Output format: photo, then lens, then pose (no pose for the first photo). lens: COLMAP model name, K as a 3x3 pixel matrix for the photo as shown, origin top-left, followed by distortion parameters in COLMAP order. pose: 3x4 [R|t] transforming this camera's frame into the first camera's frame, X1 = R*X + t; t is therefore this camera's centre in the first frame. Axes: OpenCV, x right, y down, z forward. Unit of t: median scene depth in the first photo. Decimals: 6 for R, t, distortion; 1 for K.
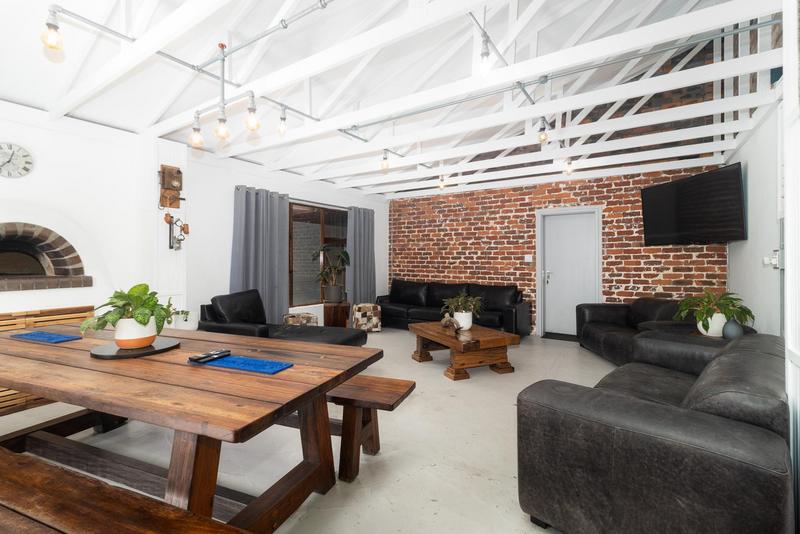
lens RADIAL K [[367.3, 0, 399.2], [0, 367.3, 260.8], [0, 0, 1]] dist [-0.000364, -0.000405]
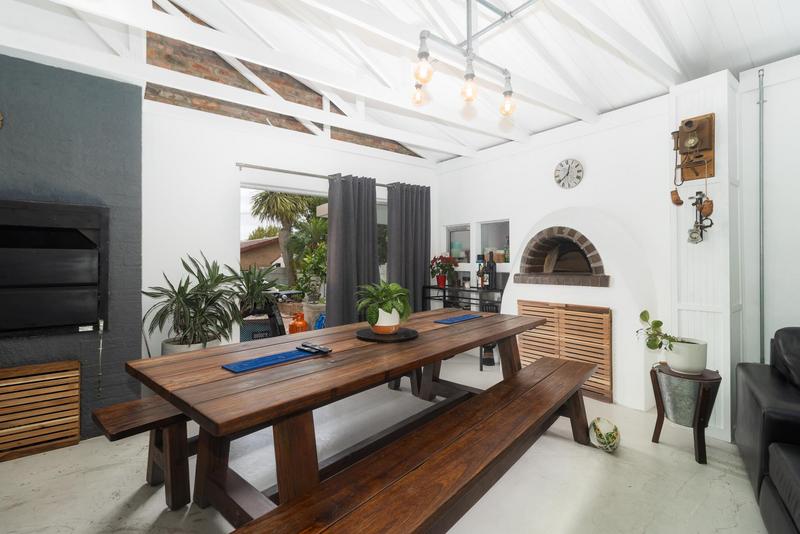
lens RADIAL K [[367.3, 0, 399.8], [0, 367.3, 257.6], [0, 0, 1]] dist [-0.000364, -0.000405]
pose [[-0.341968, -0.009269, -0.939666, 0.213701], [-0.001517, 0.999955, -0.009312, 0.005797], [0.939710, -0.001759, -0.341967, 0.854265]]
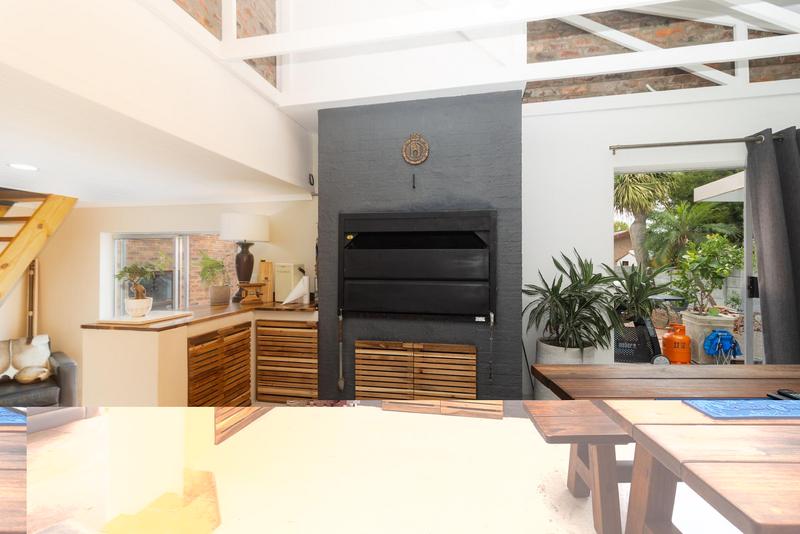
lens RADIAL K [[367.3, 0, 399.7], [0, 367.3, 261.0], [0, 0, 1]] dist [-0.000364, -0.000405]
pose [[-0.925183, 0.002826, -0.379511, 0.220911], [0.001899, 0.999994, 0.002817, 0.007581], [0.379517, 0.001885, -0.925183, 0.712757]]
